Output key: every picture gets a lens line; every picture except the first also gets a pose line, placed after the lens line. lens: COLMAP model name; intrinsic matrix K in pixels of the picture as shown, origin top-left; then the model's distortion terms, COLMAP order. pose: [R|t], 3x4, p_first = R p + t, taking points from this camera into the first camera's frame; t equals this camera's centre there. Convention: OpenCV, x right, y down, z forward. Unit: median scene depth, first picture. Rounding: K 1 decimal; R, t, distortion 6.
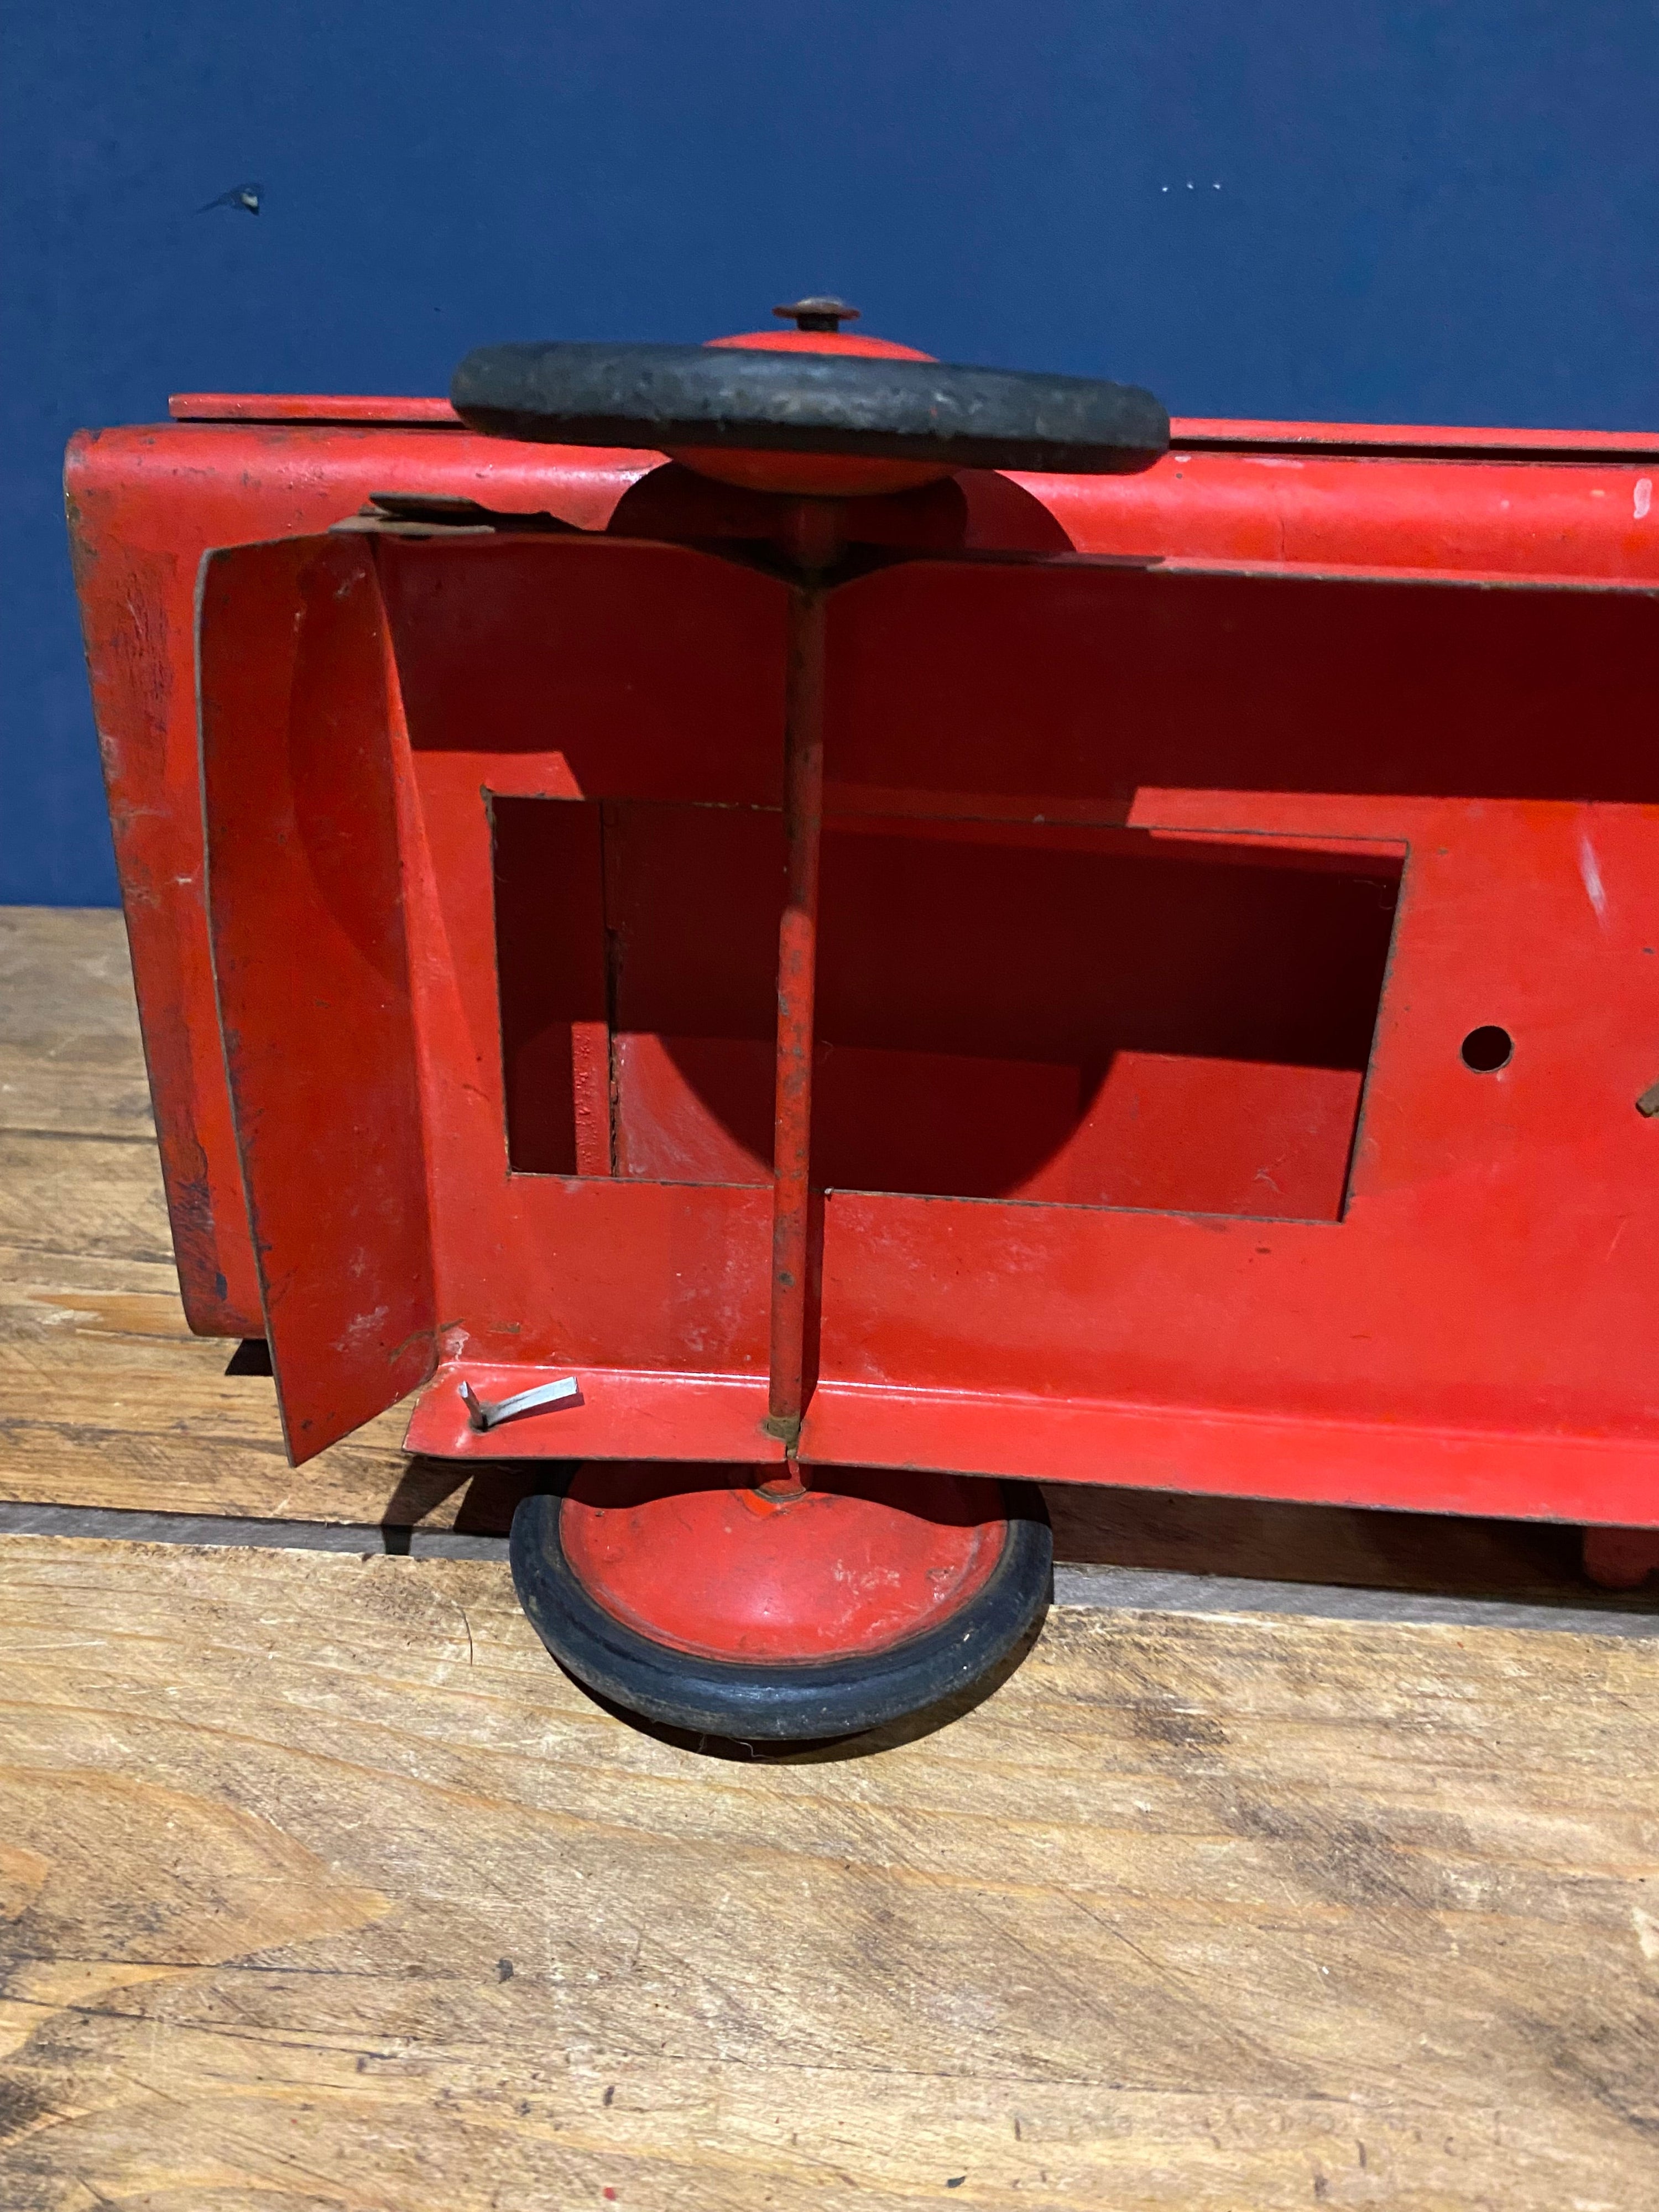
lens RADIAL K [[1684.2, 0, 847.8], [0, 1684.2, 1103.1], [0, 0, 1]] dist [-0.014942, 0.003831]
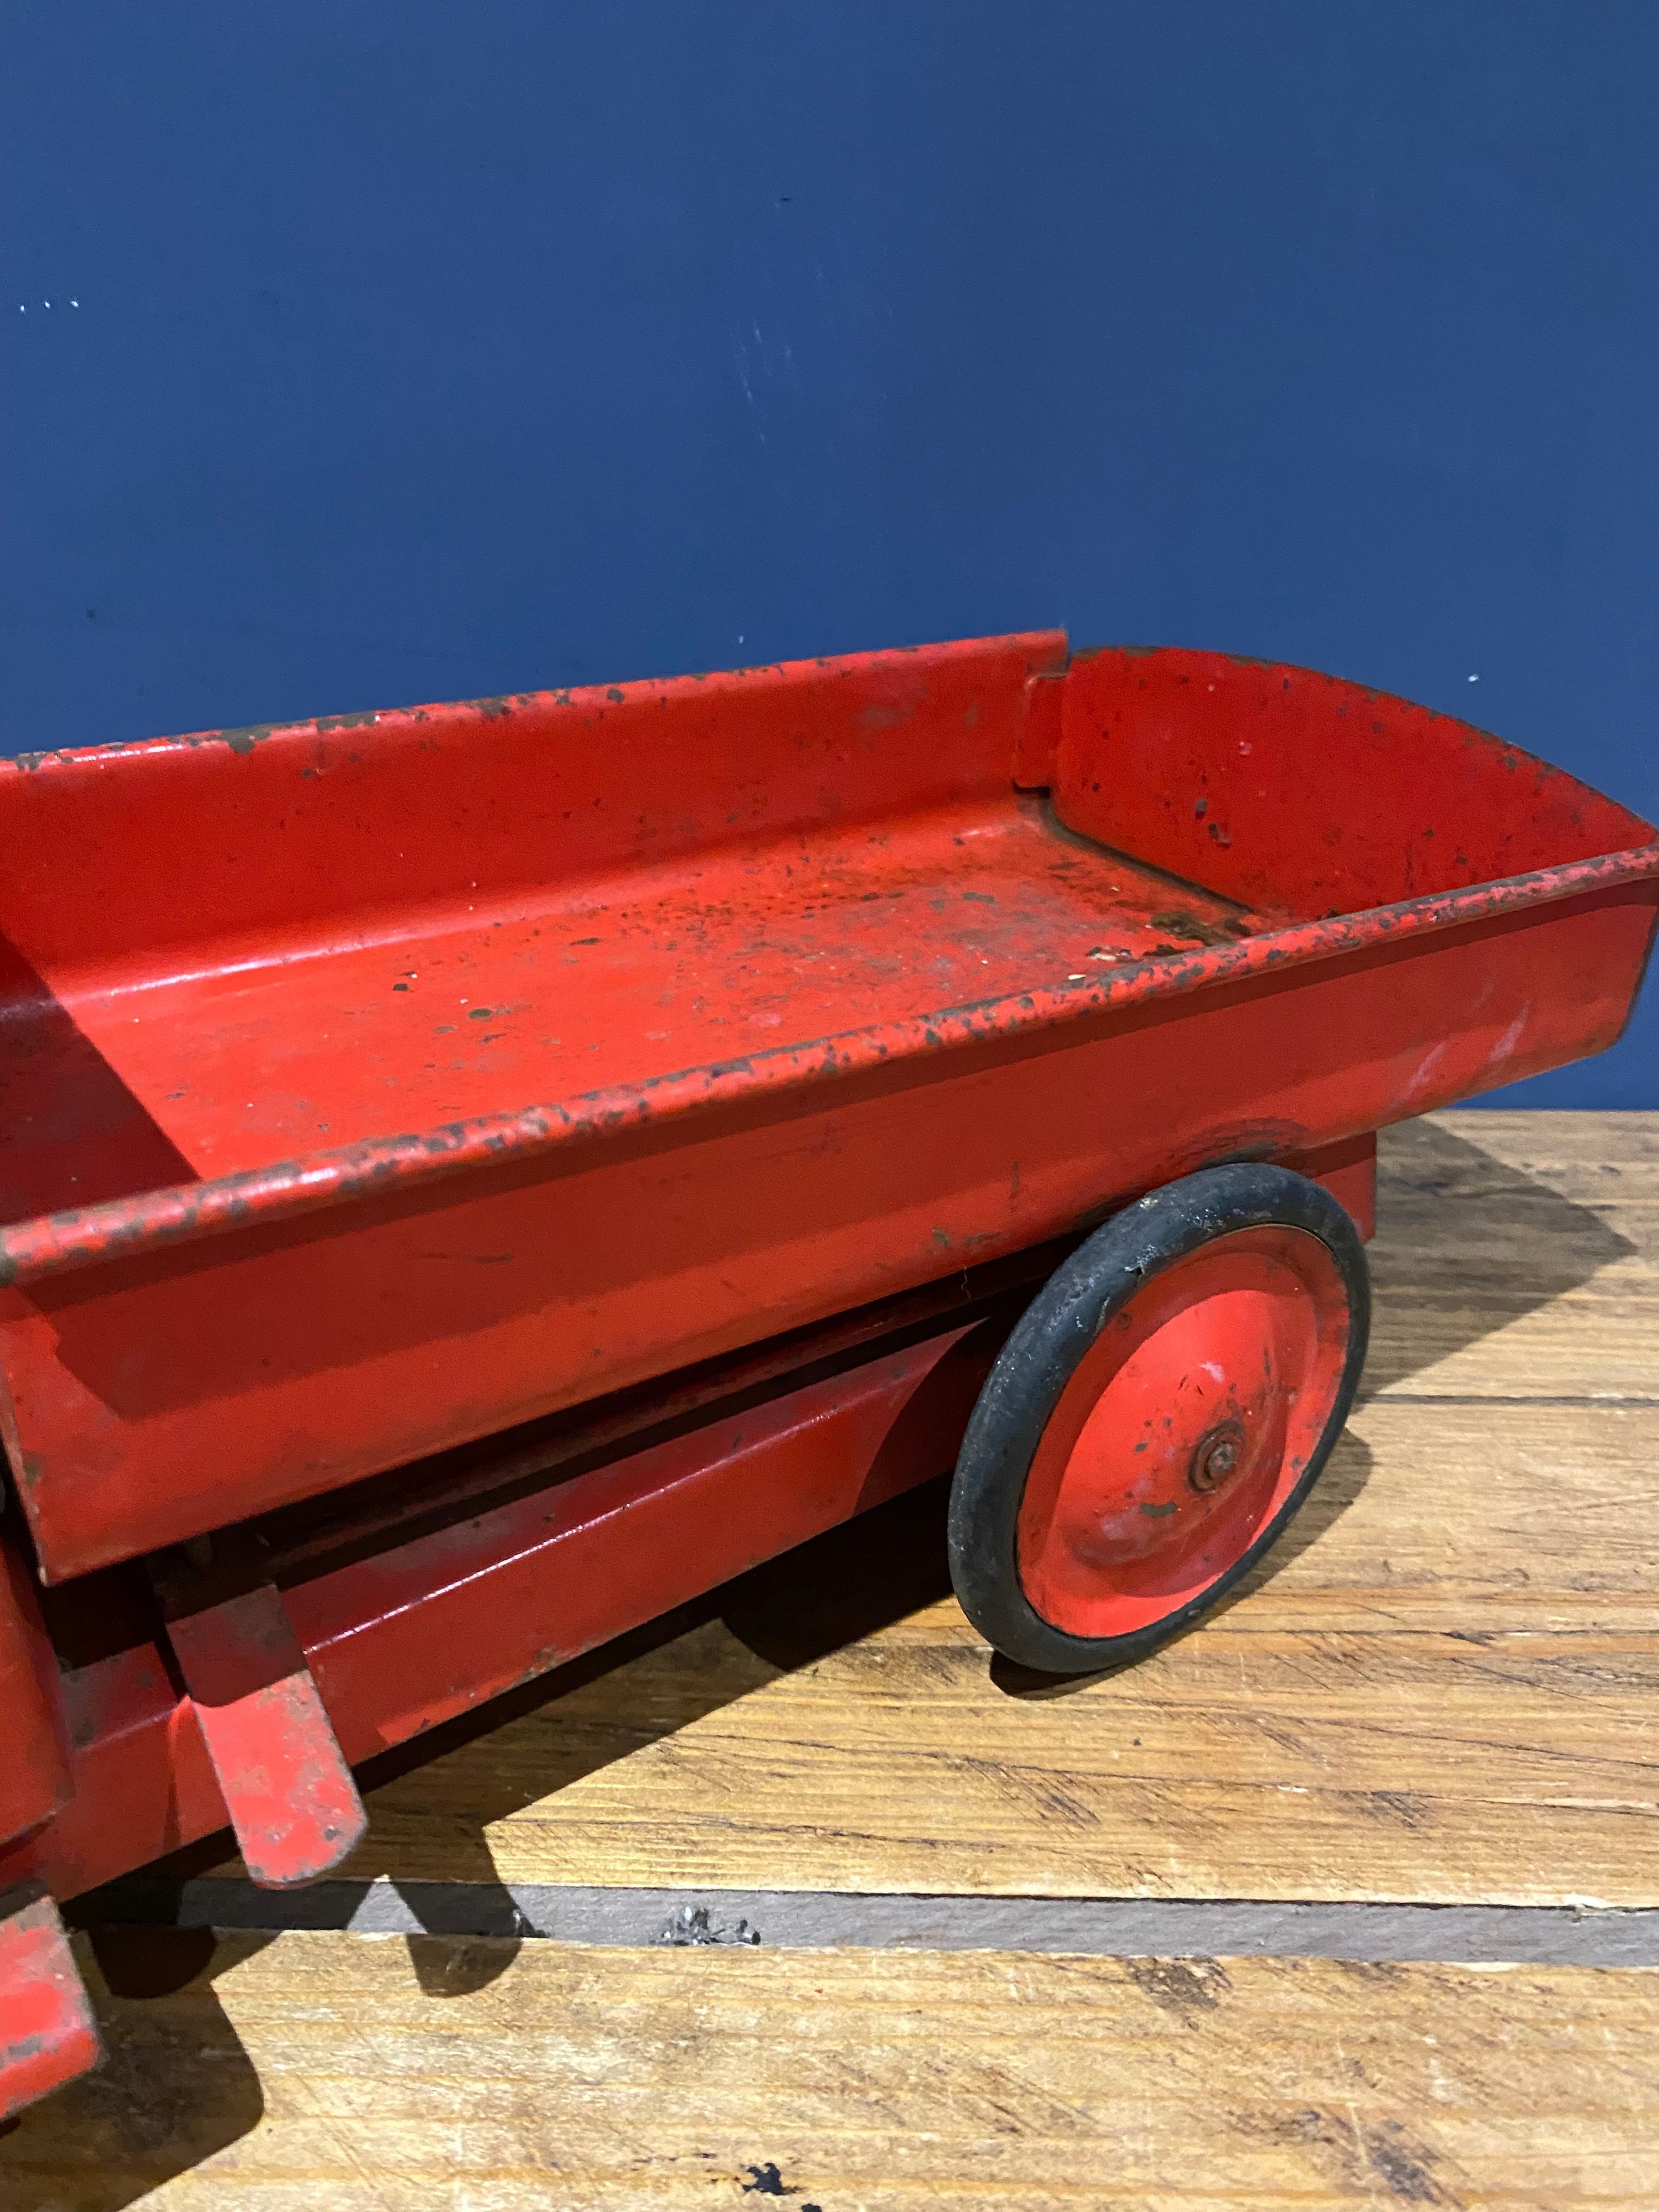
lens RADIAL K [[1684.2, 0, 850.8], [0, 1684.2, 1112.3], [0, 0, 1]] dist [-0.014942, 0.003831]
pose [[0.998604, -0.042429, 0.031451, 1.030874], [0.044437, 0.996819, -0.066161, -0.019062], [-0.028544, 0.067466, 0.997313, 0.131963]]
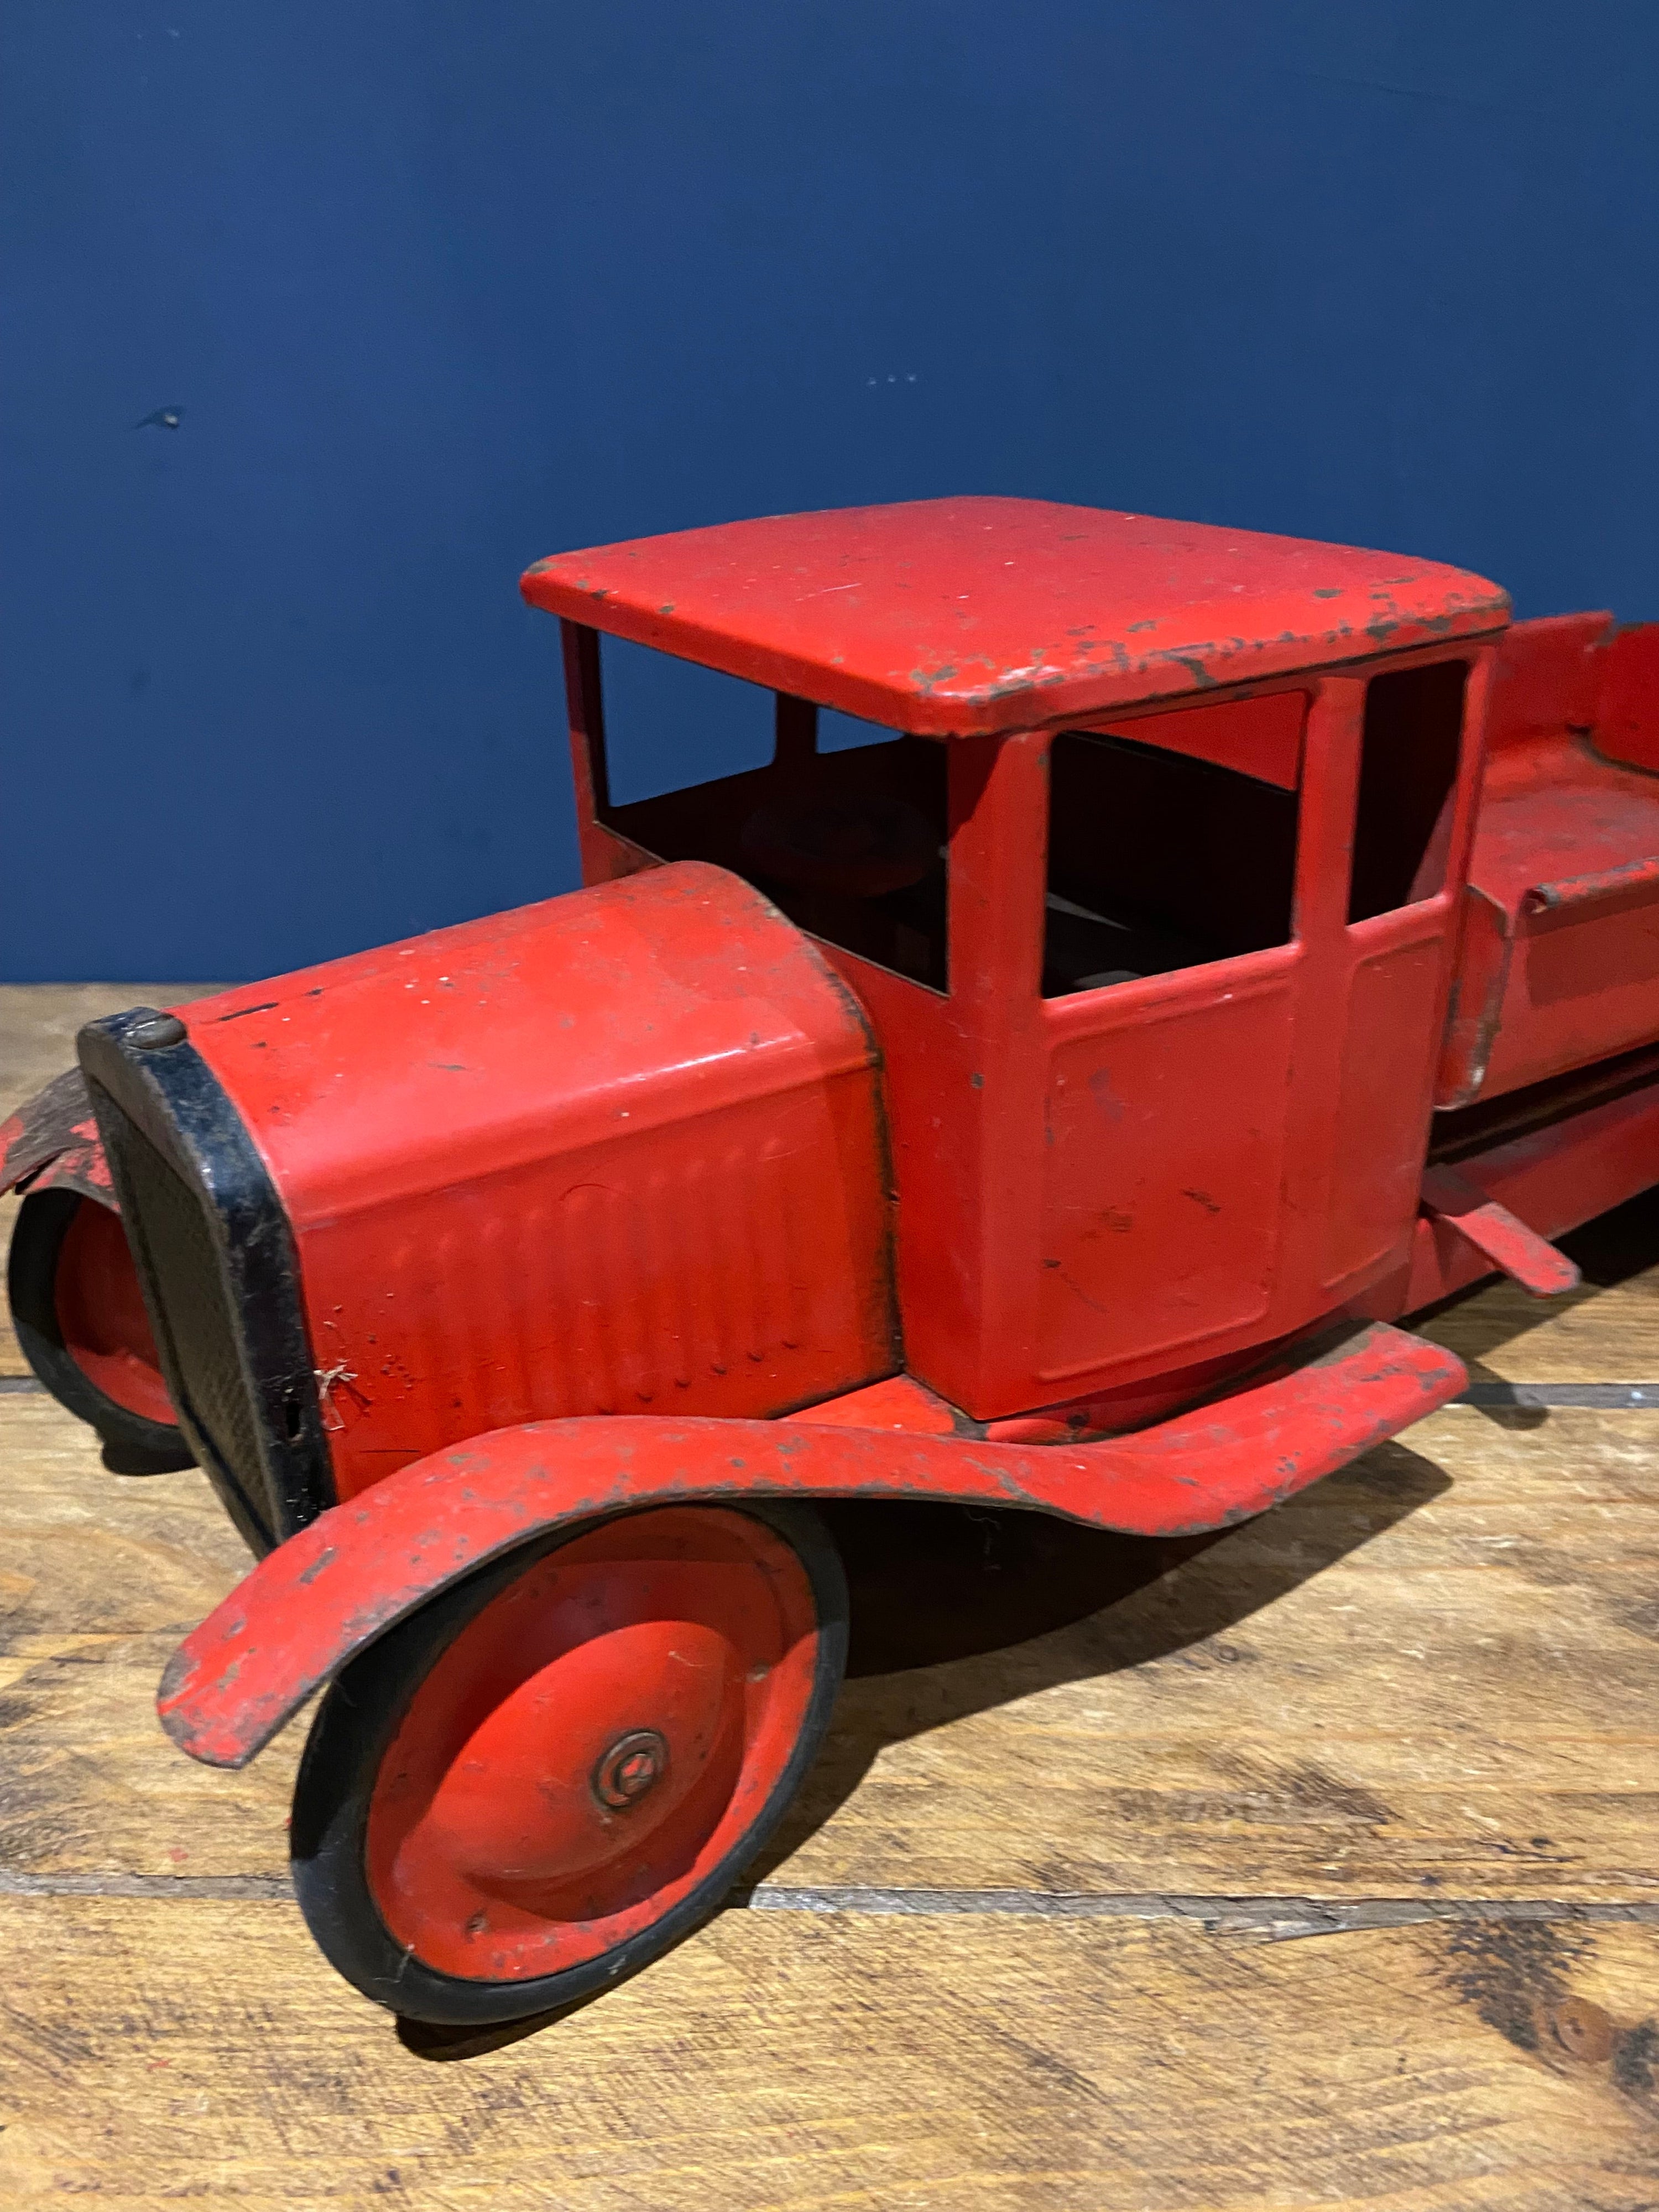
lens RADIAL K [[1684.2, 0, 807.6], [0, 1684.2, 1091.8], [0, 0, 1]] dist [-0.014942, 0.003831]
pose [[0.998915, -0.045289, 0.010879, 0.170224], [0.046076, 0.995008, -0.088526, 0.200394], [-0.006816, 0.088931, 0.996014, -0.432236]]
